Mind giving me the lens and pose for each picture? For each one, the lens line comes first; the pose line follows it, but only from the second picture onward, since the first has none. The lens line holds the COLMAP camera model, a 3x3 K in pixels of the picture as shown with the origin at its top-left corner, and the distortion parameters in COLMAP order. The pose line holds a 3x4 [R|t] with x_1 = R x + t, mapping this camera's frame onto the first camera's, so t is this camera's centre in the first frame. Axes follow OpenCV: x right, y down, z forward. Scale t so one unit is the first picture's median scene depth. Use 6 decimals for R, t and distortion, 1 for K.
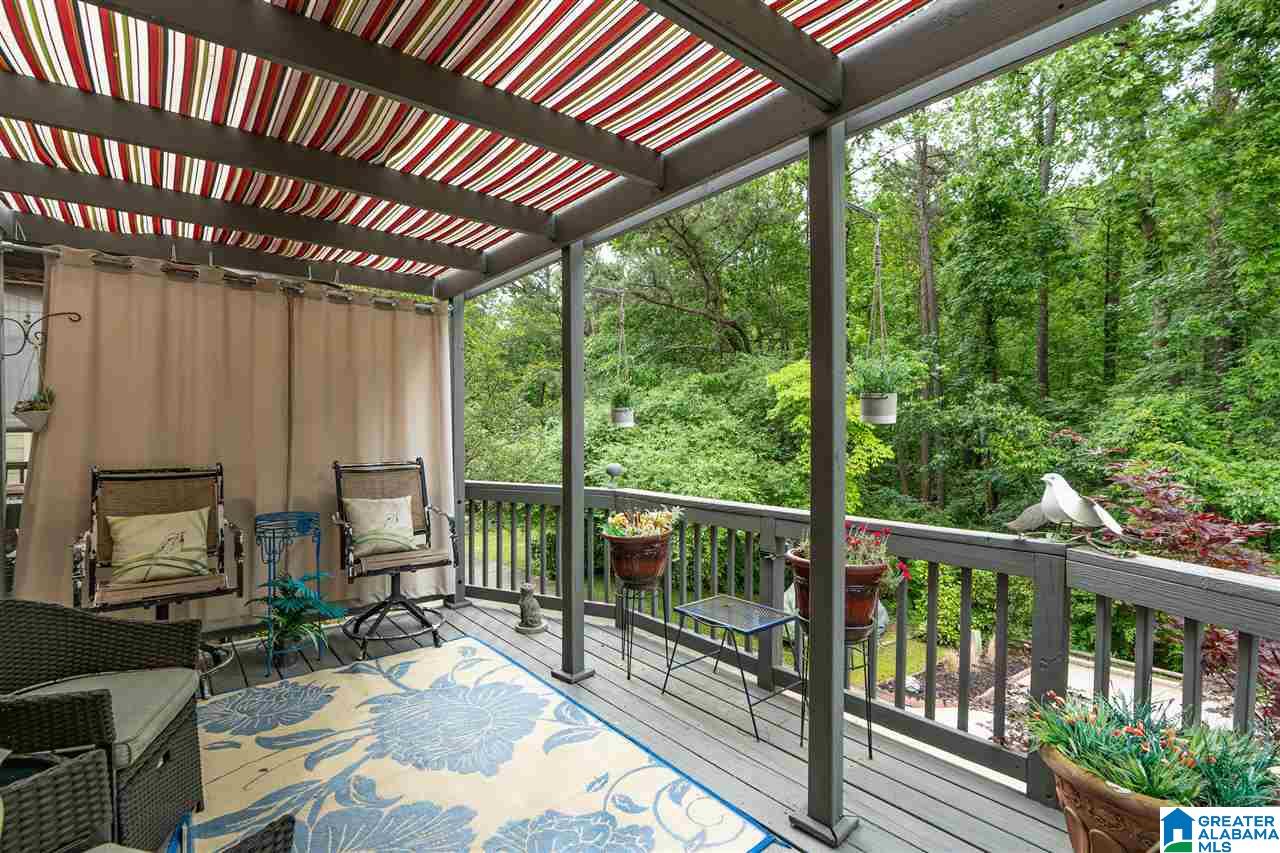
lens RADIAL K [[590.3, 0, 635.6], [0, 590.3, 427.6], [0, 0, 1]] dist [0.005816, 0.000585]
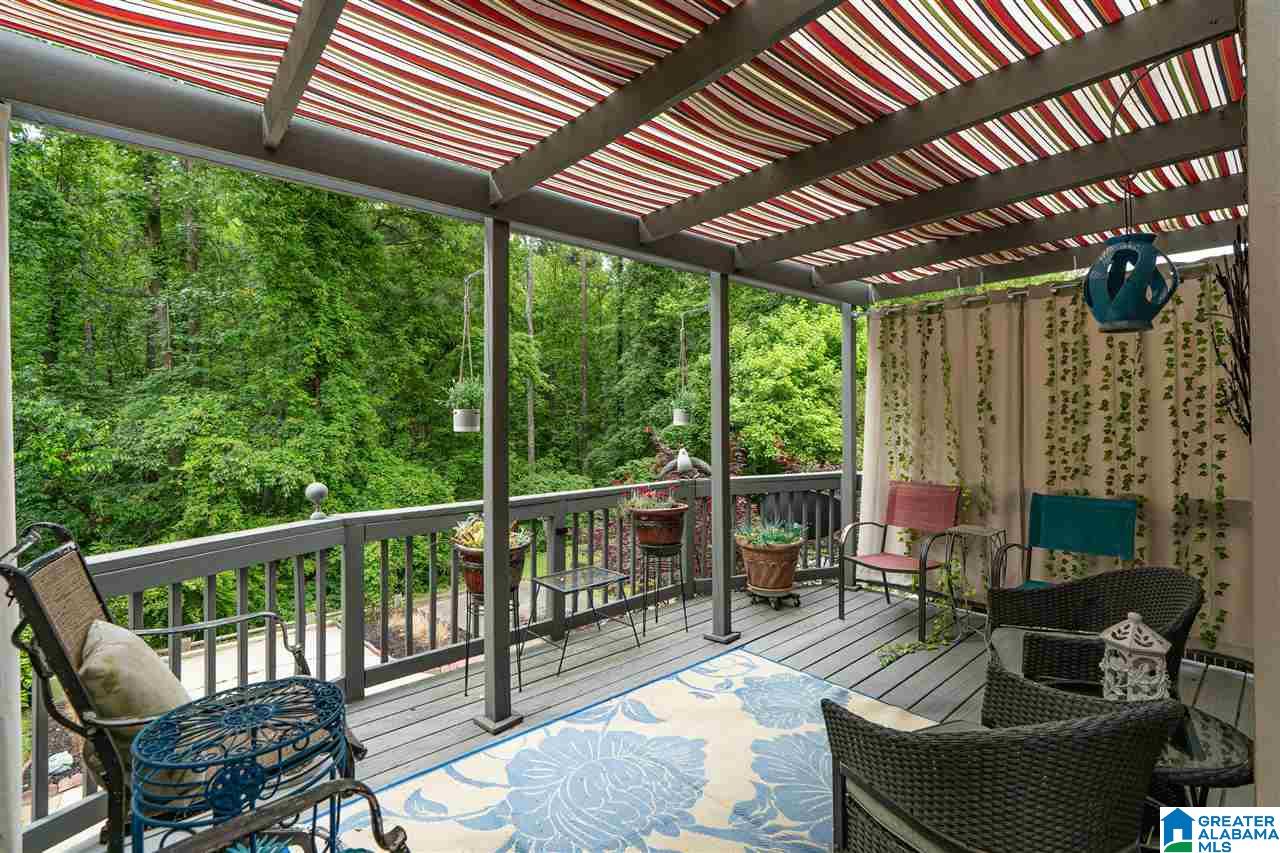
lens RADIAL K [[590.3, 0, 637.4], [0, 590.3, 421.2], [0, 0, 1]] dist [0.005816, 0.000585]
pose [[-0.026996, -0.005186, 0.999622, -0.978283], [0.009270, 0.999942, 0.005438, -0.016468], [-0.999593, 0.009413, -0.026946, 0.835022]]
